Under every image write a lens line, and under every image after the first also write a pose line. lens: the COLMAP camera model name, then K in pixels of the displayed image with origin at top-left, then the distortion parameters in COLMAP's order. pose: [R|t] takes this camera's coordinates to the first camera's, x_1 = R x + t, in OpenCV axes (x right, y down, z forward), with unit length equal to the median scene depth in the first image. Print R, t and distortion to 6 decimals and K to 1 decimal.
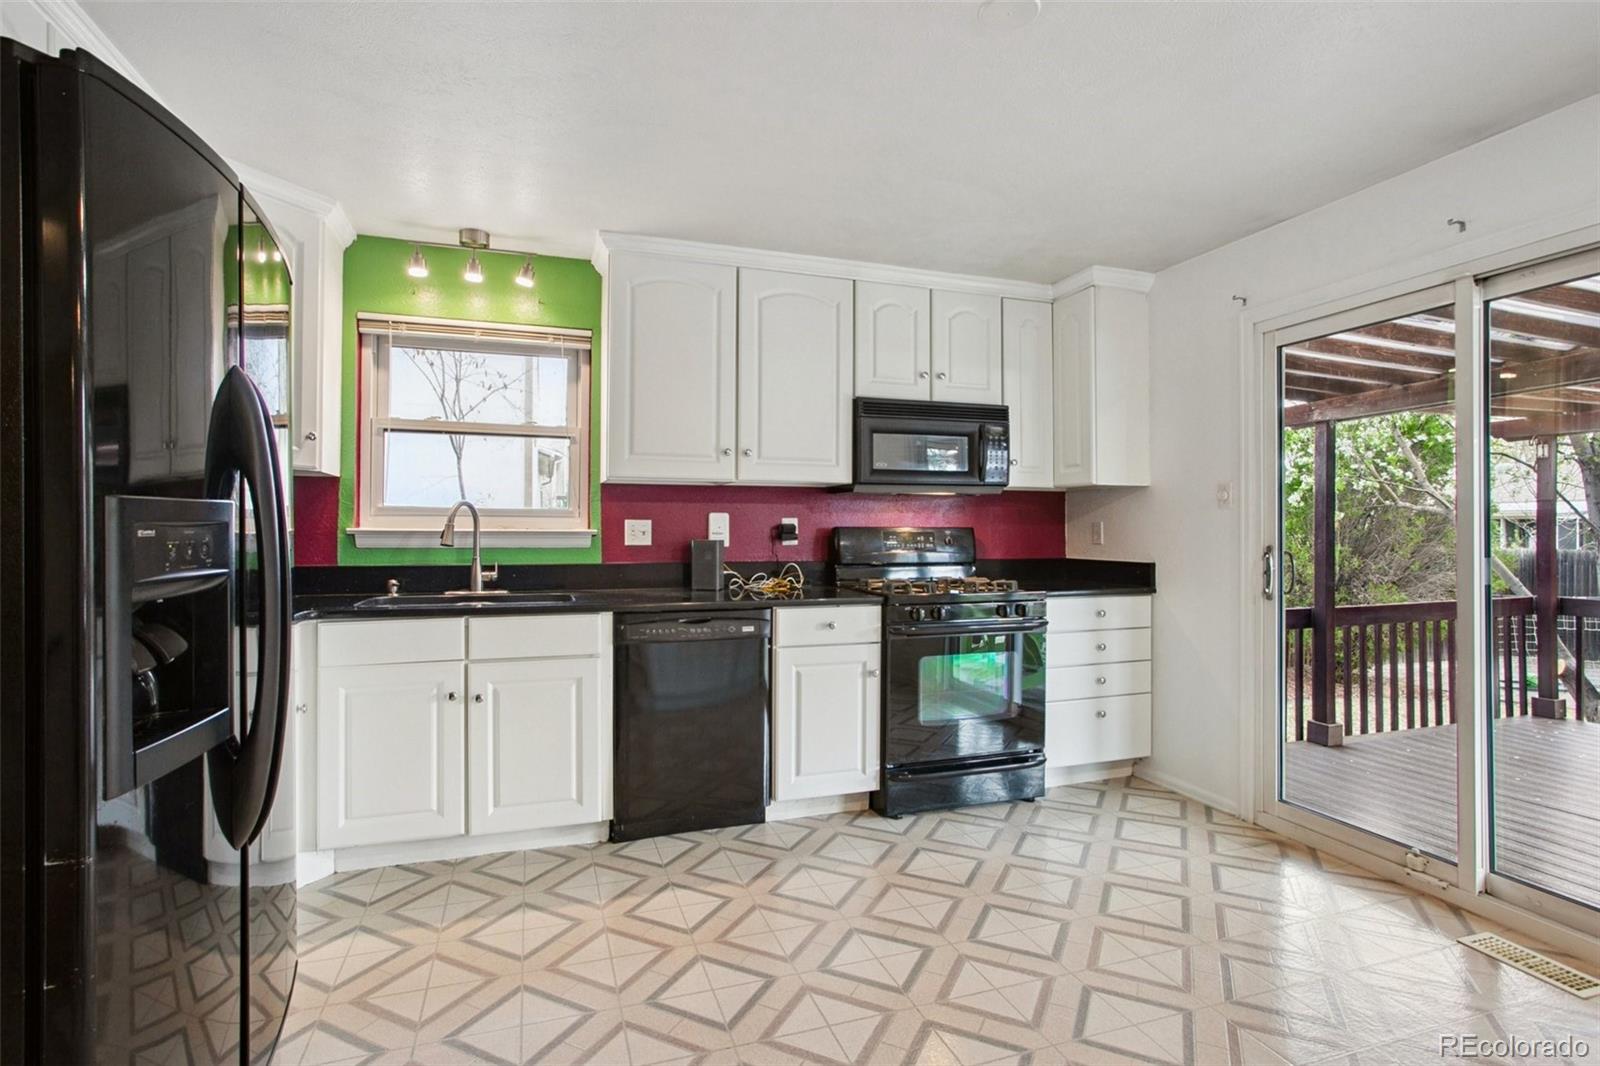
lens RADIAL K [[778.3, 0, 798.8], [0, 778.3, 530.7], [0, 0, 1]] dist [-0.034623, 0.023865]
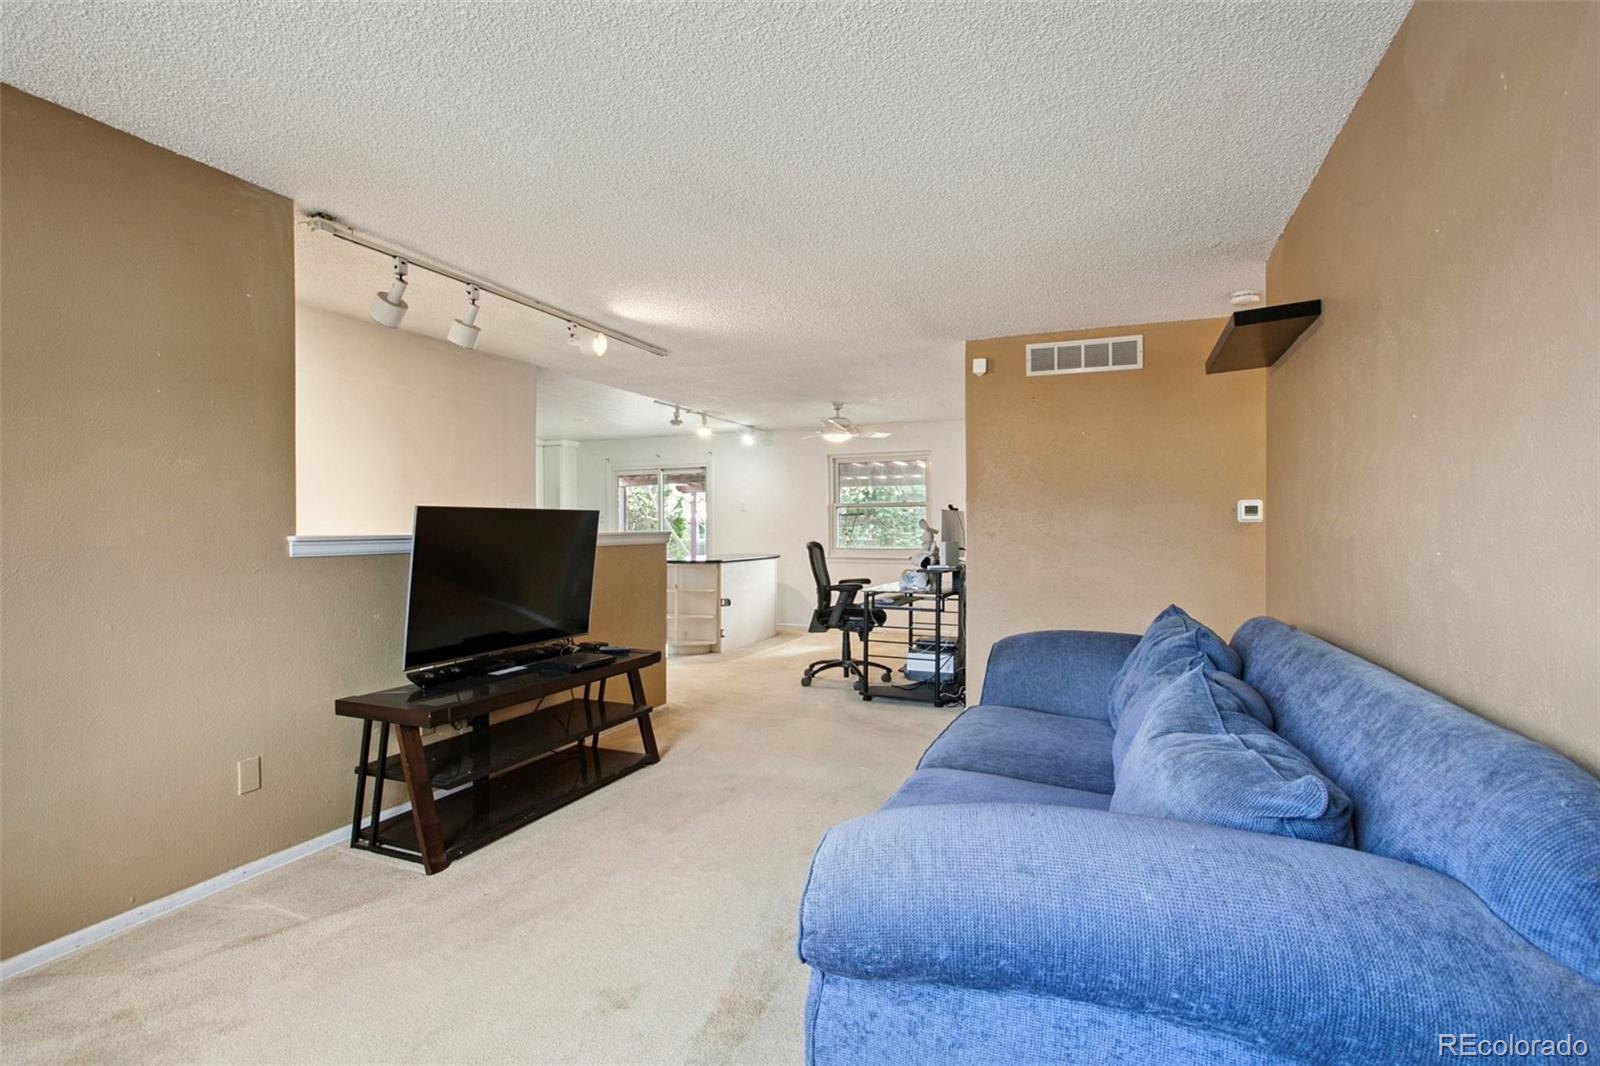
lens RADIAL K [[778.3, 0, 798.8], [0, 778.3, 530.7], [0, 0, 1]] dist [-0.034623, 0.023865]
pose [[0.654334, -0.007449, 0.756169, -1.224520], [0.007869, 0.999964, 0.003042, -0.003129], [-0.756164, 0.003960, 0.654370, -1.552501]]
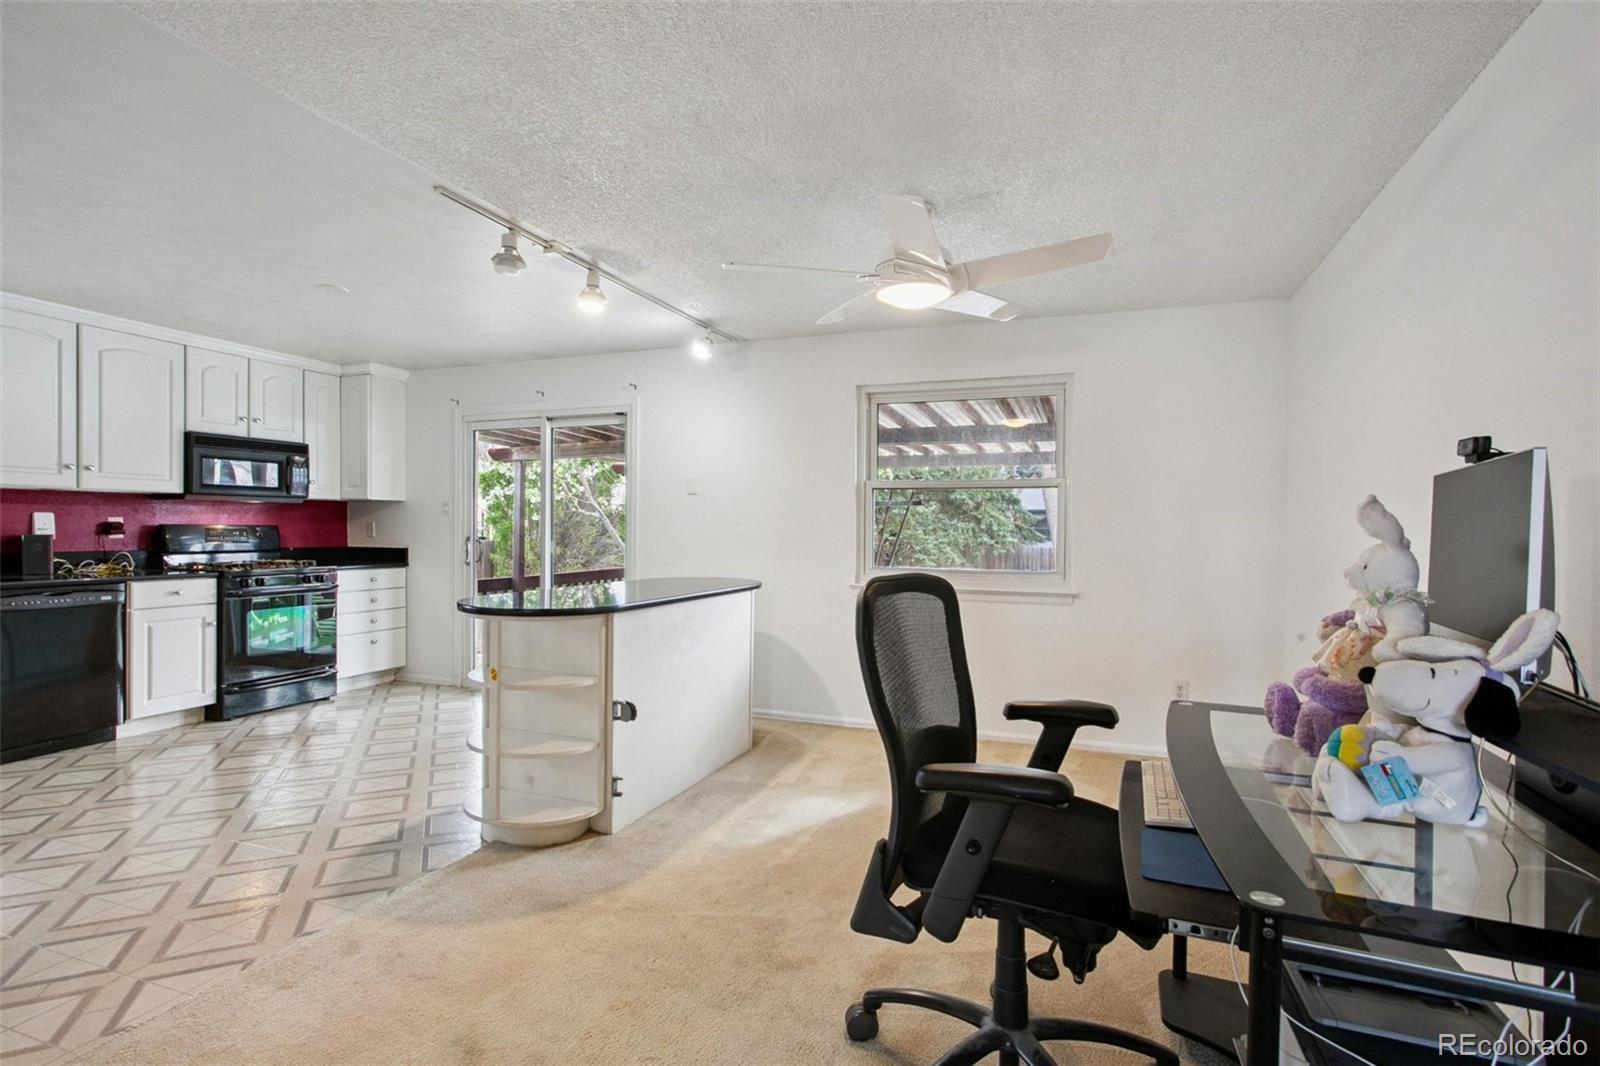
lens RADIAL K [[778.3, 0, 798.8], [0, 778.3, 530.7], [0, 0, 1]] dist [-0.034623, 0.023865]
pose [[0.635498, 0.001063, 0.772102, -0.283569], [-0.005126, 0.999983, 0.002842, -0.003571], [-0.772086, -0.005764, 0.635492, -0.694624]]
